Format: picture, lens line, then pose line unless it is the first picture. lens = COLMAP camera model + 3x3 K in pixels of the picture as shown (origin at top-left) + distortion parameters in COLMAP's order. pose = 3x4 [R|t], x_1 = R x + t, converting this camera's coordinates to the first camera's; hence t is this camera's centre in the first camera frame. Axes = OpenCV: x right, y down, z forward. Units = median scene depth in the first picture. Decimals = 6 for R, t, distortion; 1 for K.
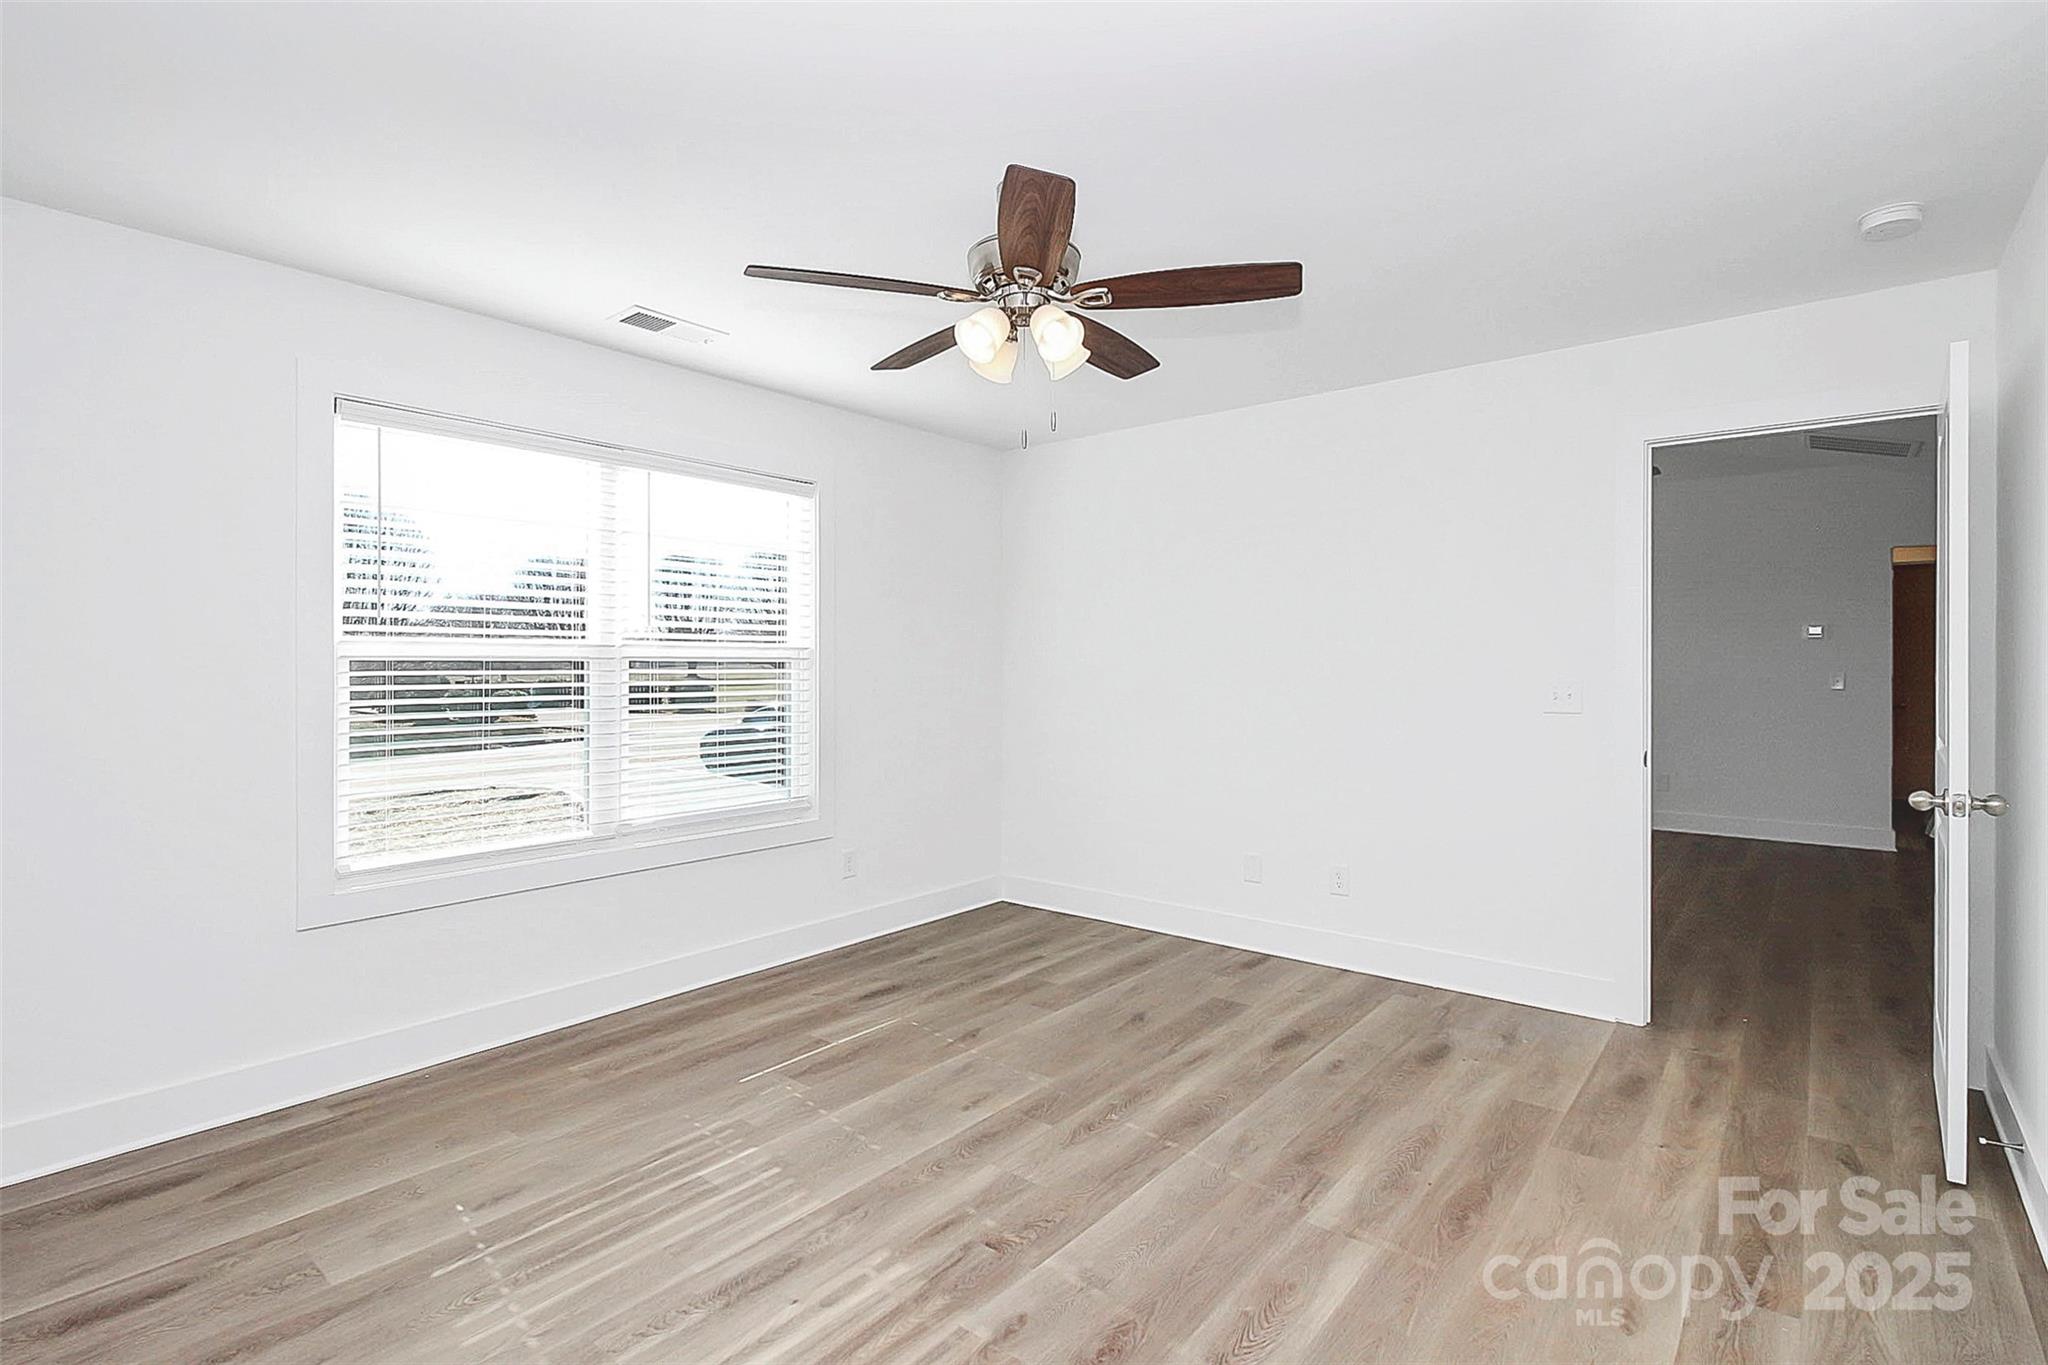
lens RADIAL K [[970.6, 0, 1046.0], [0, 970.6, 665.5], [0, 0, 1]] dist [0.000390, -0.010323]
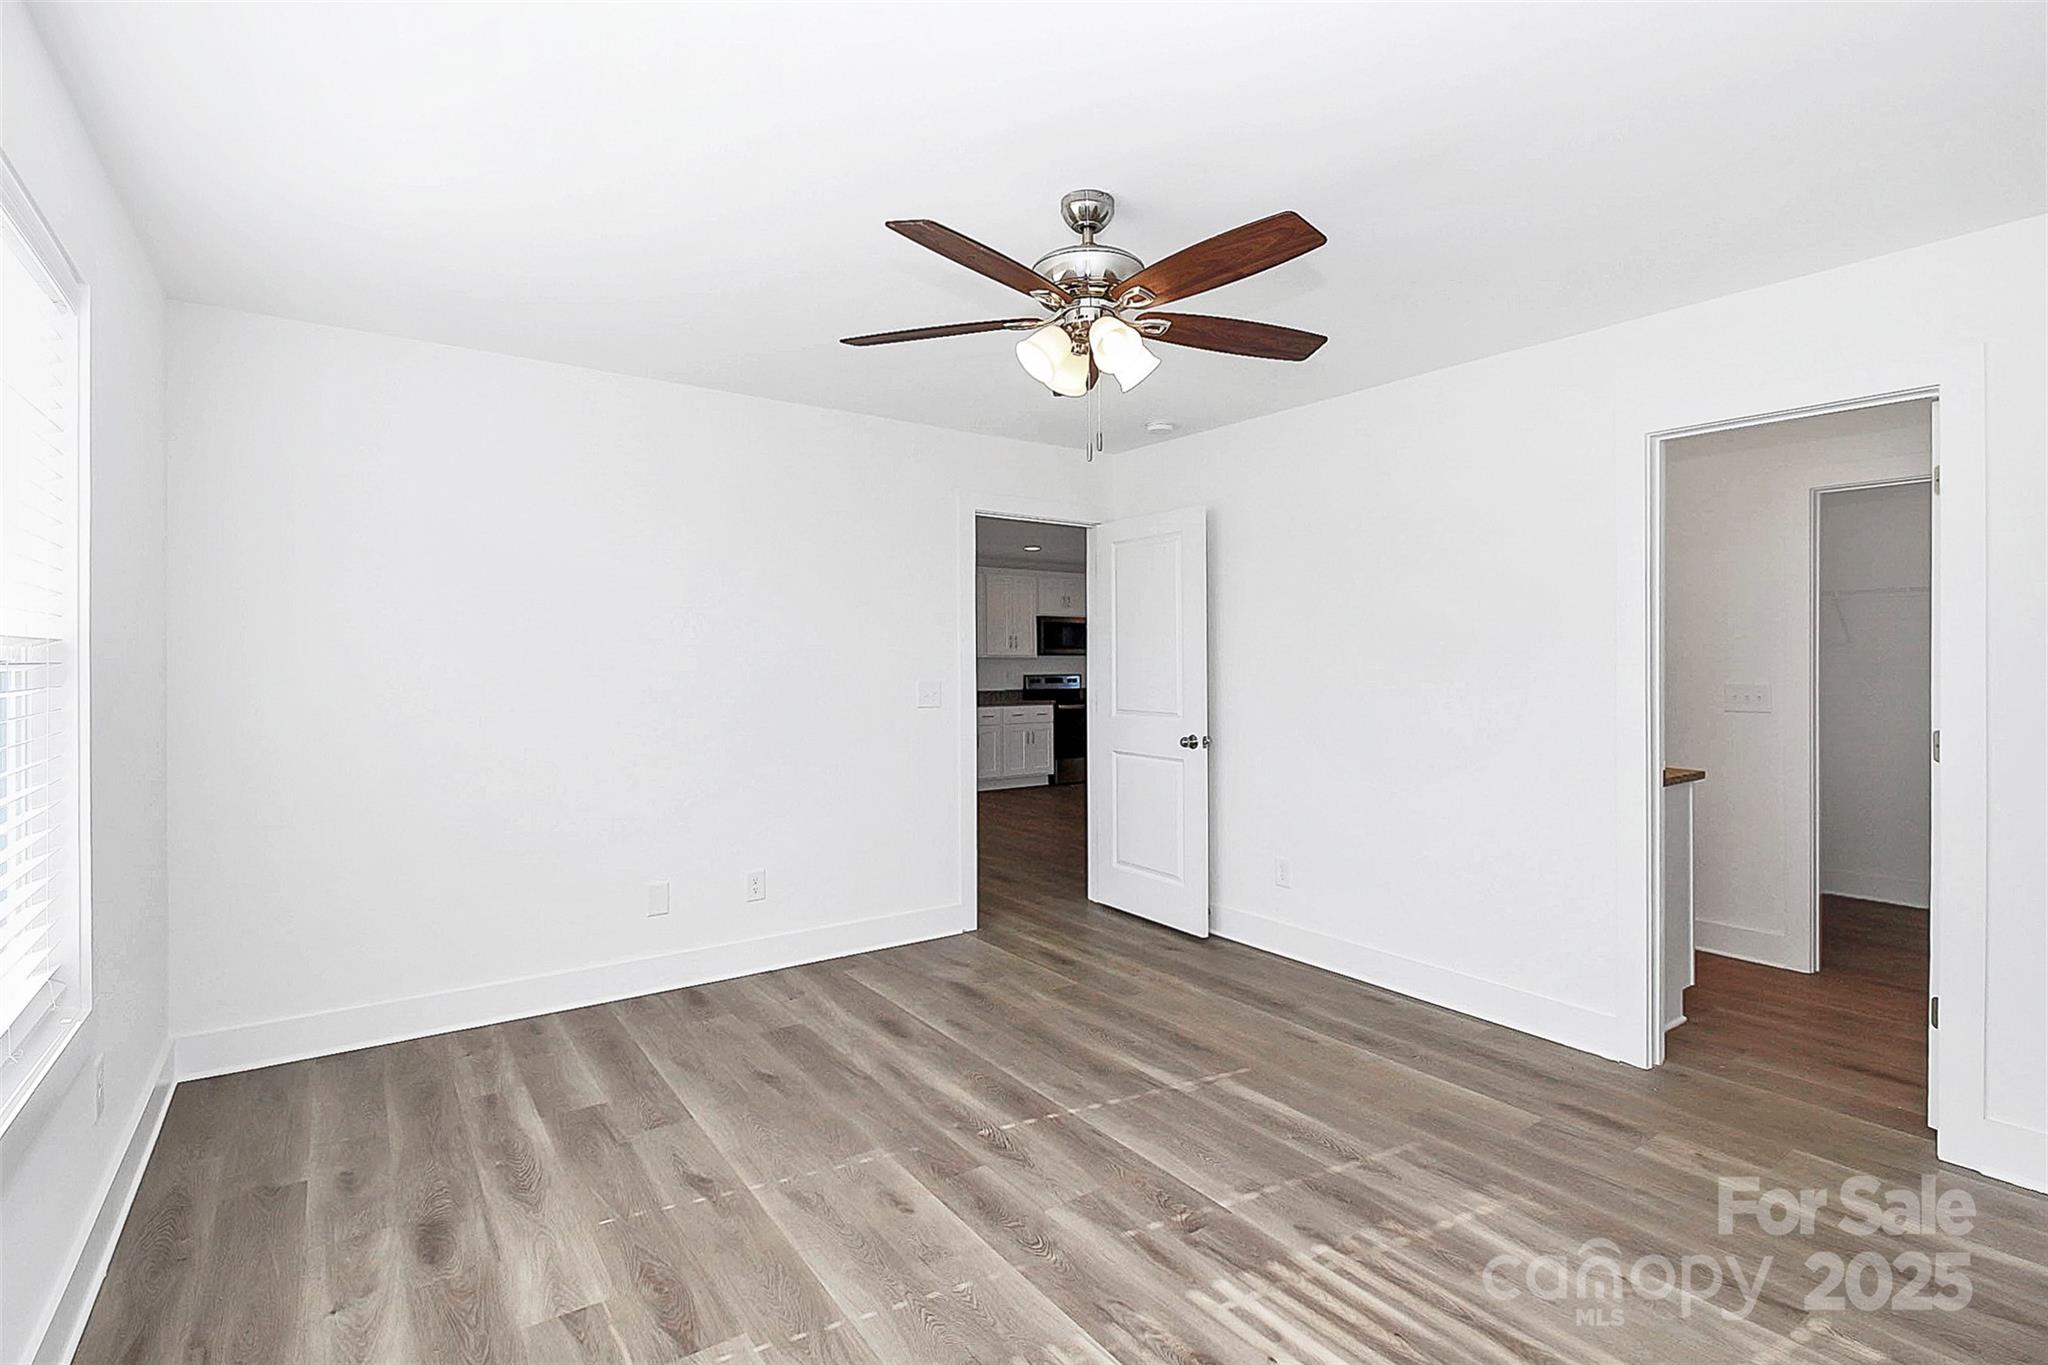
lens RADIAL K [[970.6, 0, 1018.8], [0, 970.6, 669.9], [0, 0, 1]] dist [0.000390, -0.010323]
pose [[0.276936, -0.009331, 0.960843, -0.792884], [-0.000445, 0.999952, 0.009838, -0.015068], [-0.960888, -0.003152, 0.276919, 0.632768]]
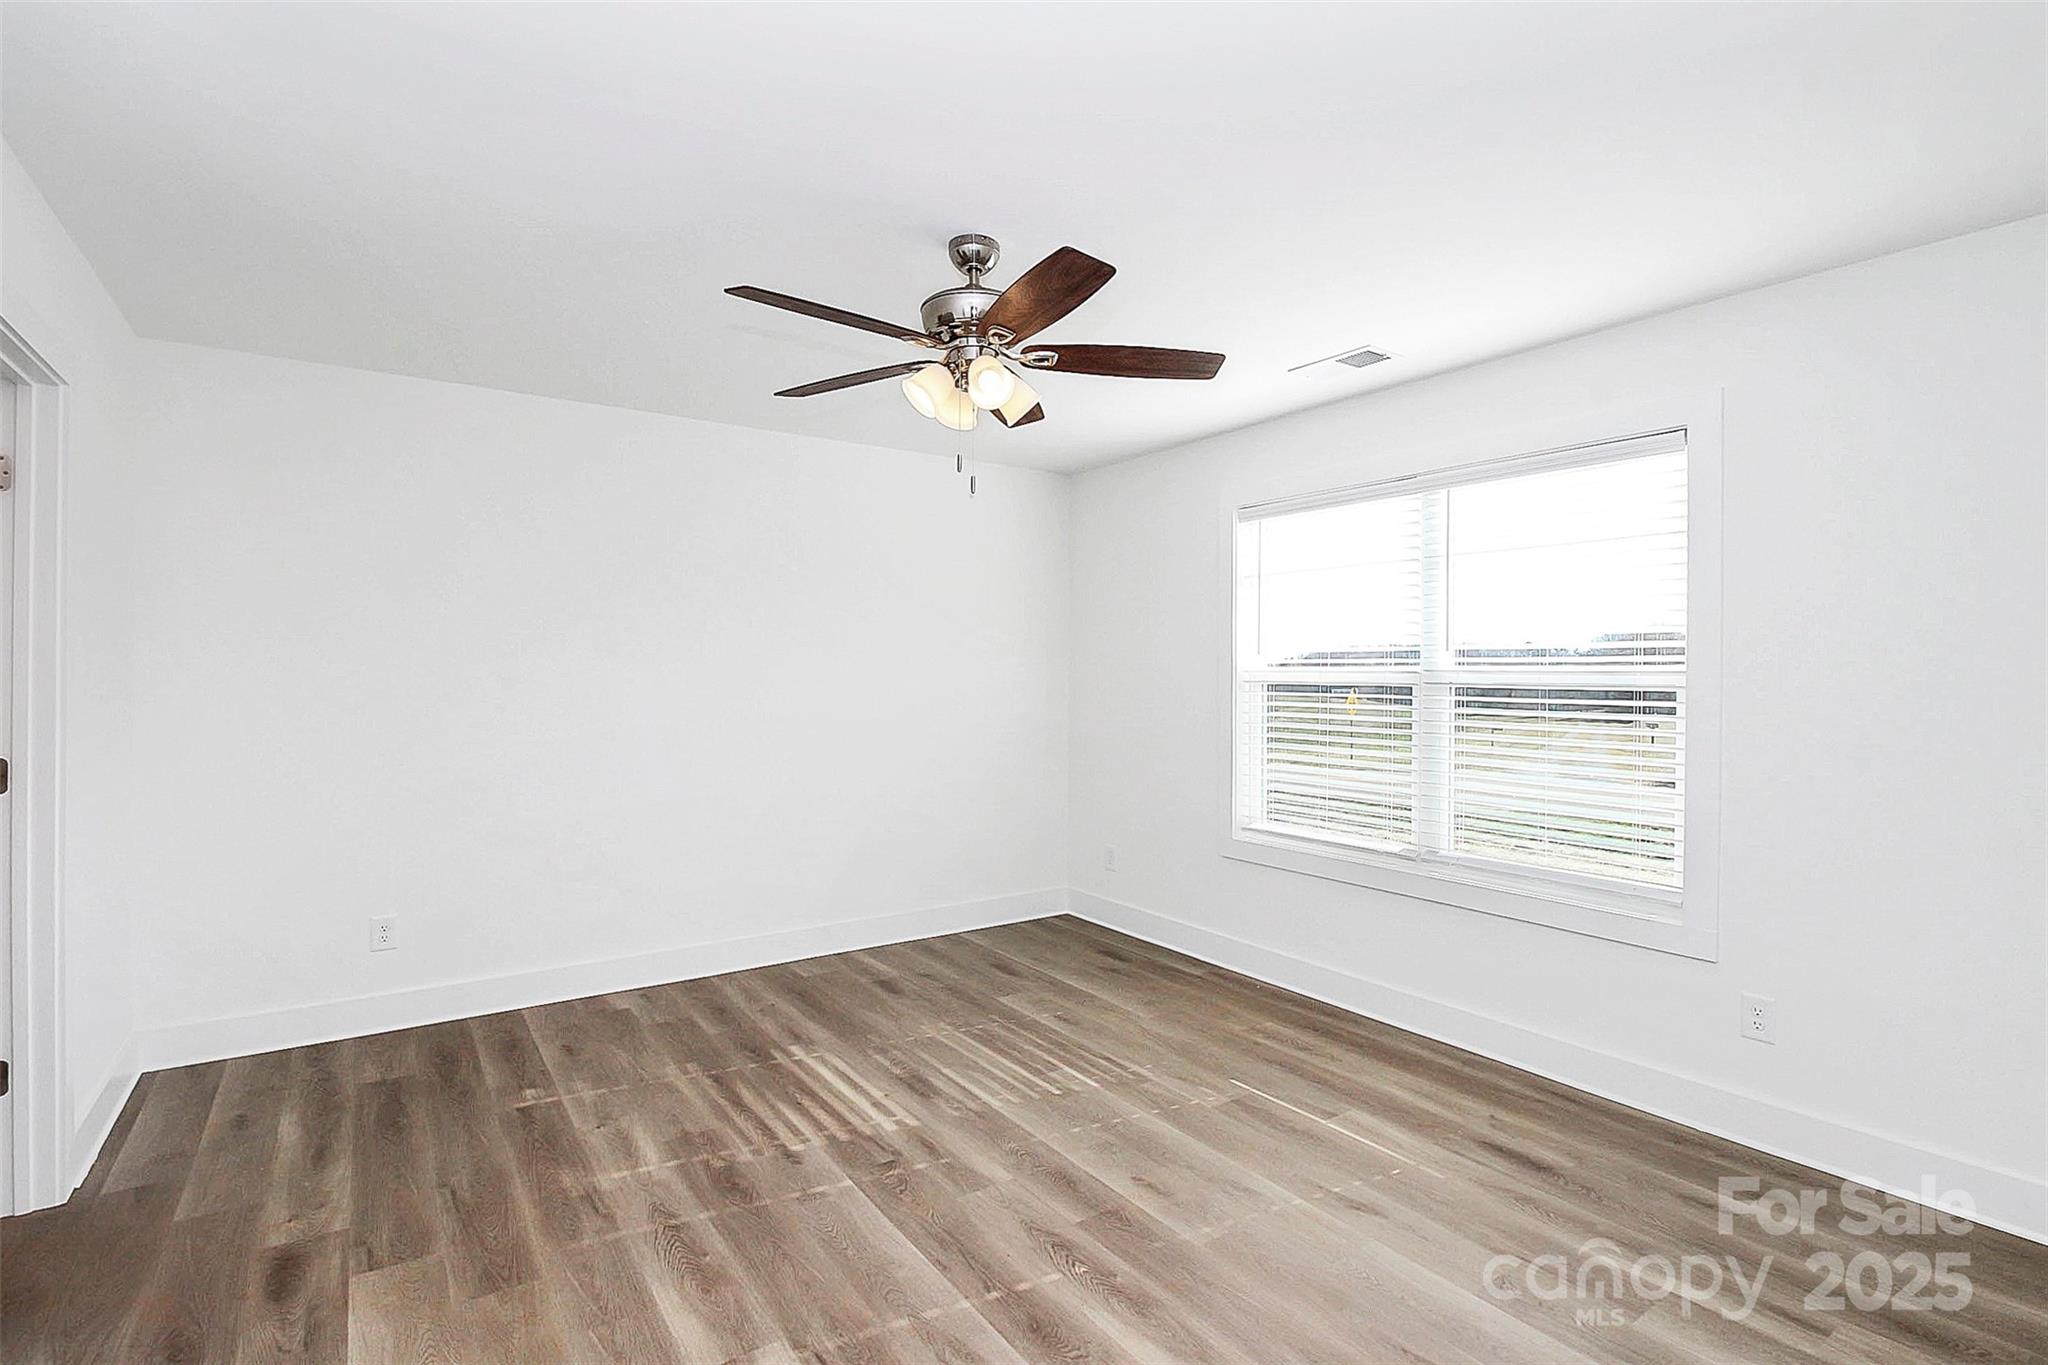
lens RADIAL K [[970.6, 0, 1037.5], [0, 970.6, 673.2], [0, 0, 1]] dist [0.000390, -0.010323]
pose [[-0.278169, 0.002667, -0.960529, 0.770658], [-0.003999, 0.999984, 0.003935, -0.025351], [0.960524, 0.004936, -0.278154, 1.082435]]
